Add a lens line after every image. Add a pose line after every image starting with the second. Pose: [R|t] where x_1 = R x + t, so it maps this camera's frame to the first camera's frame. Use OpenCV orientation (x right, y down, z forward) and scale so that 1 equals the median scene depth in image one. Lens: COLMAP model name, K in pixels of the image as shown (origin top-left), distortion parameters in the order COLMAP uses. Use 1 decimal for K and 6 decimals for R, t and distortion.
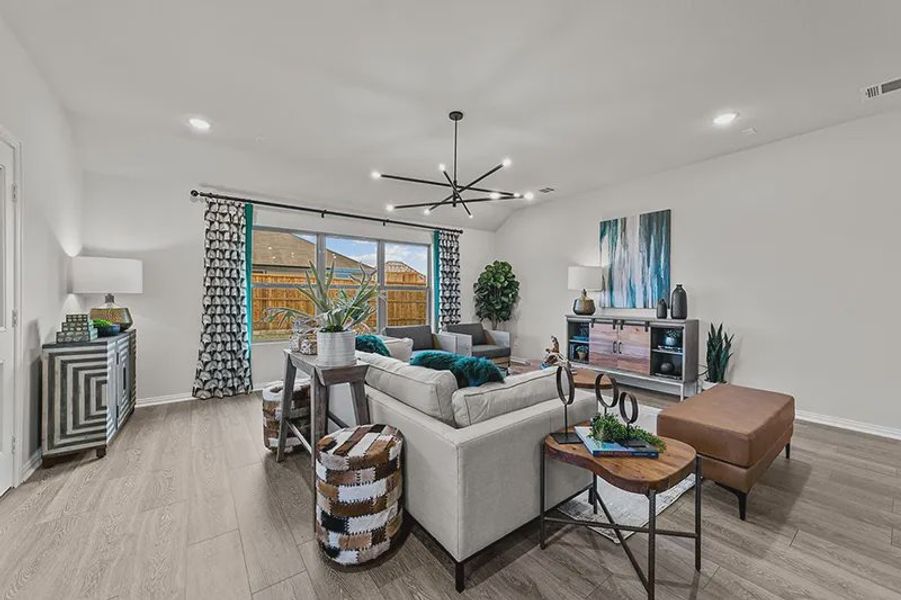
lens RADIAL K [[347.9, 0, 455.6], [0, 347.9, 299.1], [0, 0, 1]] dist [-0.021737, 0.009327]
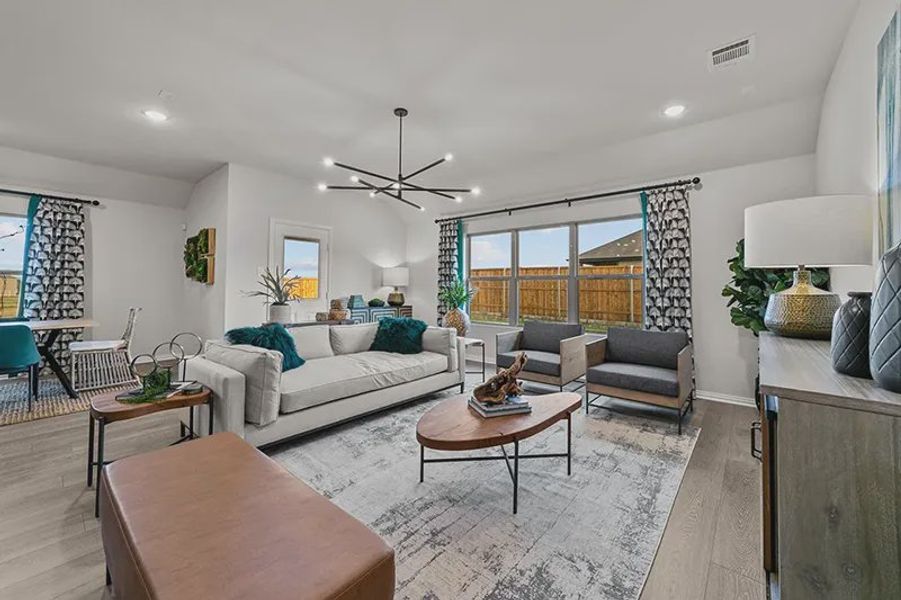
lens RADIAL K [[347.9, 0, 455.6], [0, 347.9, 299.1], [0, 0, 1]] dist [-0.021737, 0.009327]
pose [[0.215643, 0.032181, -0.975942, 0.808006], [-0.010314, 0.999476, 0.030678, -0.004002], [0.976418, 0.003451, 0.215862, 0.741426]]
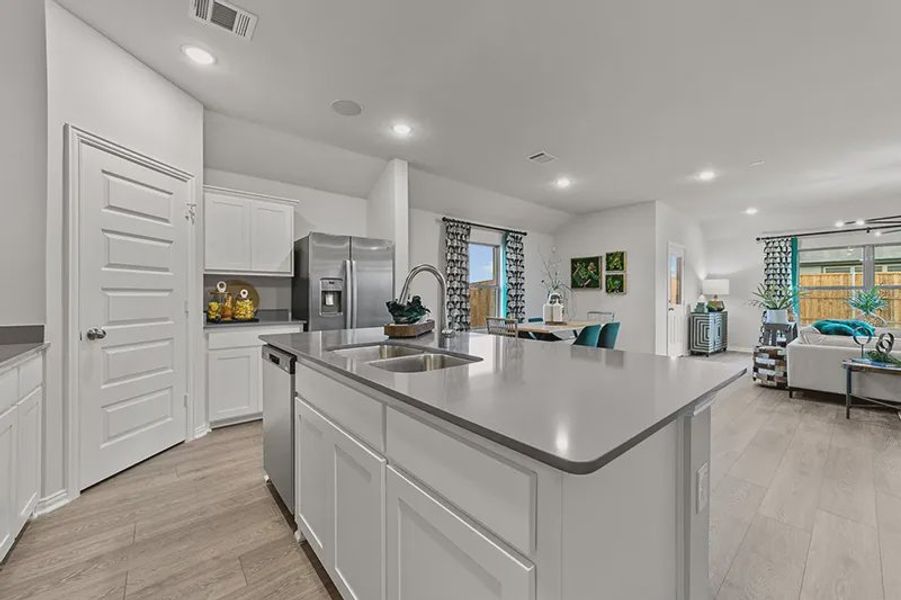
lens RADIAL K [[347.9, 0, 455.6], [0, 347.9, 299.1], [0, 0, 1]] dist [-0.021737, 0.009327]
pose [[0.058177, 0.008120, -0.998273, 0.963607], [-0.005306, 0.999955, 0.007824, 0.004157], [0.998292, 0.004841, 0.058218, -0.699493]]
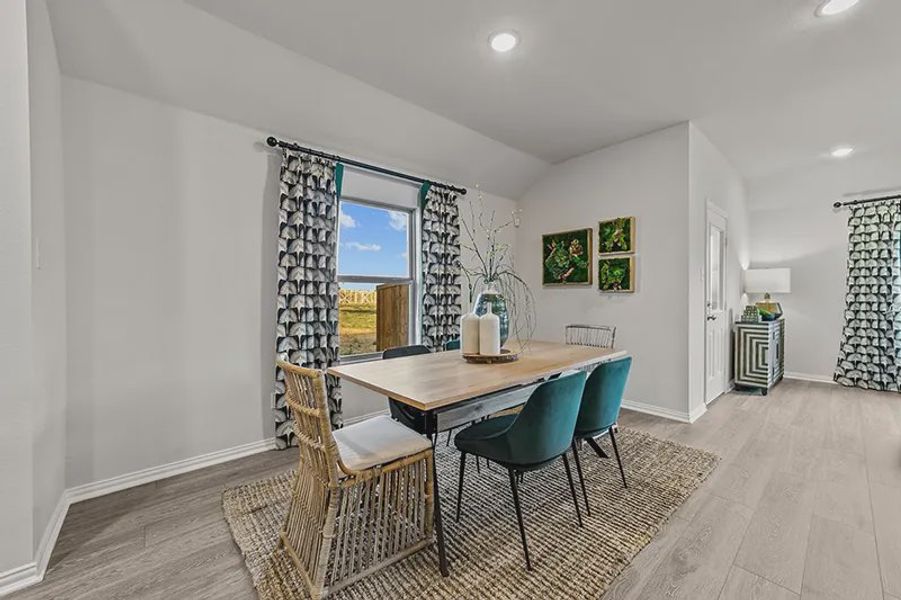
lens RADIAL K [[347.9, 0, 455.6], [0, 347.9, 299.1], [0, 0, 1]] dist [-0.021737, 0.009327]
pose [[0.075704, 0.009273, -0.997087, 0.296669], [-0.001057, 0.999957, 0.009220, -0.000740], [0.997130, 0.000356, 0.075710, -0.363945]]
